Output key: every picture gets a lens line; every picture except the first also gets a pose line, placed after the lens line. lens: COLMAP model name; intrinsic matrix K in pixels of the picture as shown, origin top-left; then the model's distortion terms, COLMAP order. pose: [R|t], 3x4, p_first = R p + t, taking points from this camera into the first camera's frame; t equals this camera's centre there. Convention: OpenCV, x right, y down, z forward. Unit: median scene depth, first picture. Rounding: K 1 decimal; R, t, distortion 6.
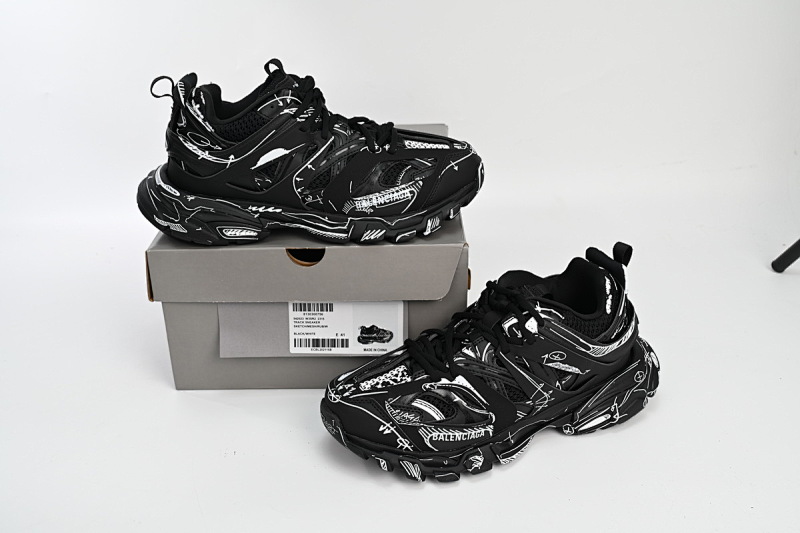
lens RADIAL K [[845.8, 0, 395.3], [0, 845.8, 271.8], [0, 0, 1]] dist [0.012269, 0.000000]
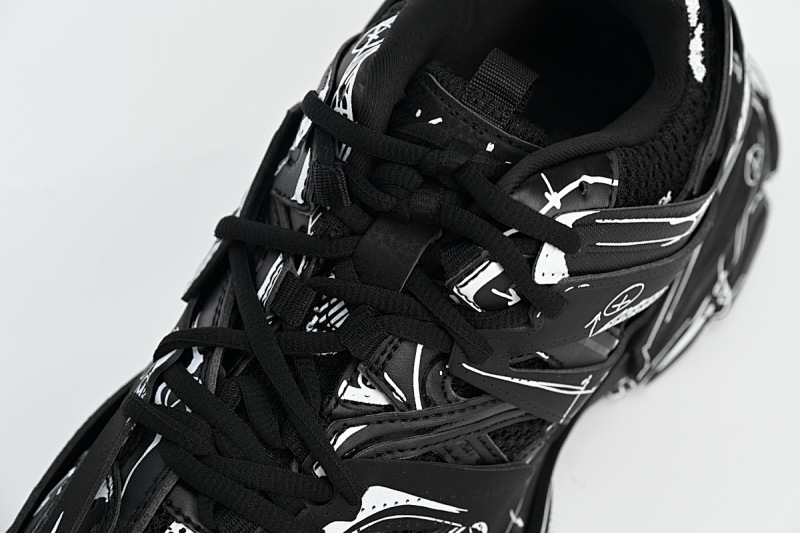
lens RADIAL K [[1628.6, 0, 404.3], [0, 1628.6, 261.8], [0, 0, 1]] dist [0.009598, 0.000000]
pose [[0.866825, -0.411205, 0.282002, -0.044725], [0.199492, 0.804349, 0.559666, -0.266456], [-0.456965, -0.428875, 0.779262, 0.565032]]
